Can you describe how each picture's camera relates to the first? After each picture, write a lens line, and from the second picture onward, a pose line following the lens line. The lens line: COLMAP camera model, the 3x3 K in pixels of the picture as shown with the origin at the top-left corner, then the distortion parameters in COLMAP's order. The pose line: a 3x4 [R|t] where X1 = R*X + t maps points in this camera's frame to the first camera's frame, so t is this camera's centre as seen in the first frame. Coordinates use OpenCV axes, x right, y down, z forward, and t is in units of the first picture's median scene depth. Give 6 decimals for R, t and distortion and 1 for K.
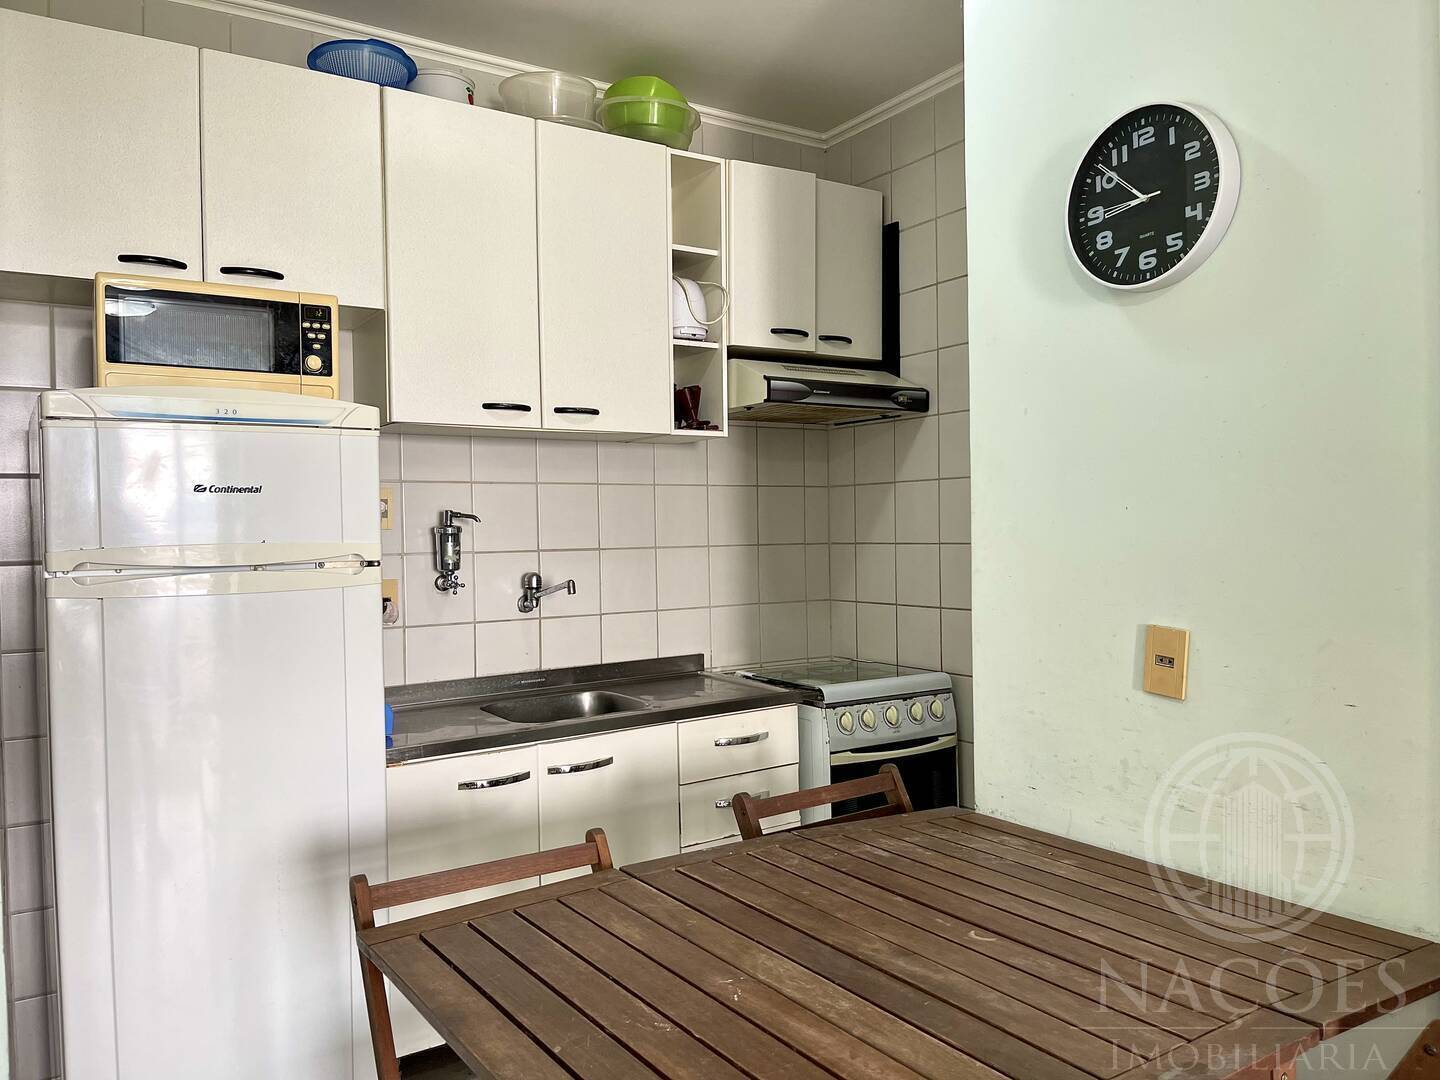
lens RADIAL K [[1090.6, 0, 720.0], [0, 1090.6, 540.0], [0, 0, 1]] dist [0.100008, -0.143018]
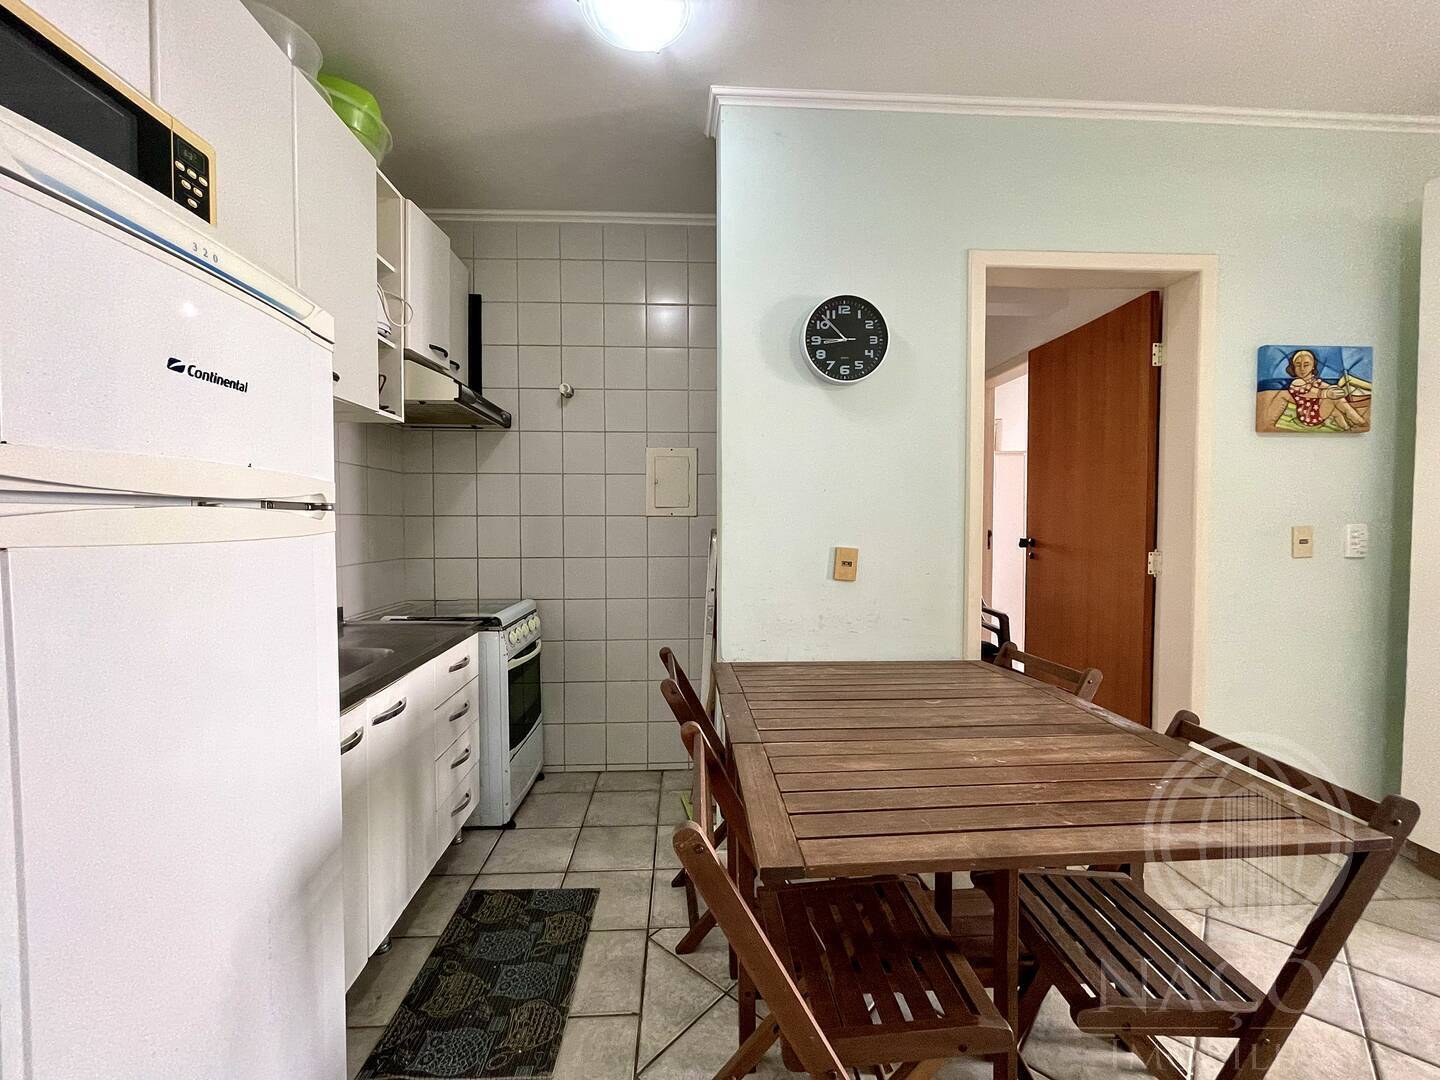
lens RADIAL K [[579.4, 0, 715.1], [0, 579.4, 539.0], [0, 0, 1]] dist [0.000501, 0.000713]
pose [[0.502247, -0.009754, 0.864669, -0.652494], [0.000974, 0.999942, 0.010714, 0.048939], [-0.864723, -0.004539, 0.502228, 0.644142]]
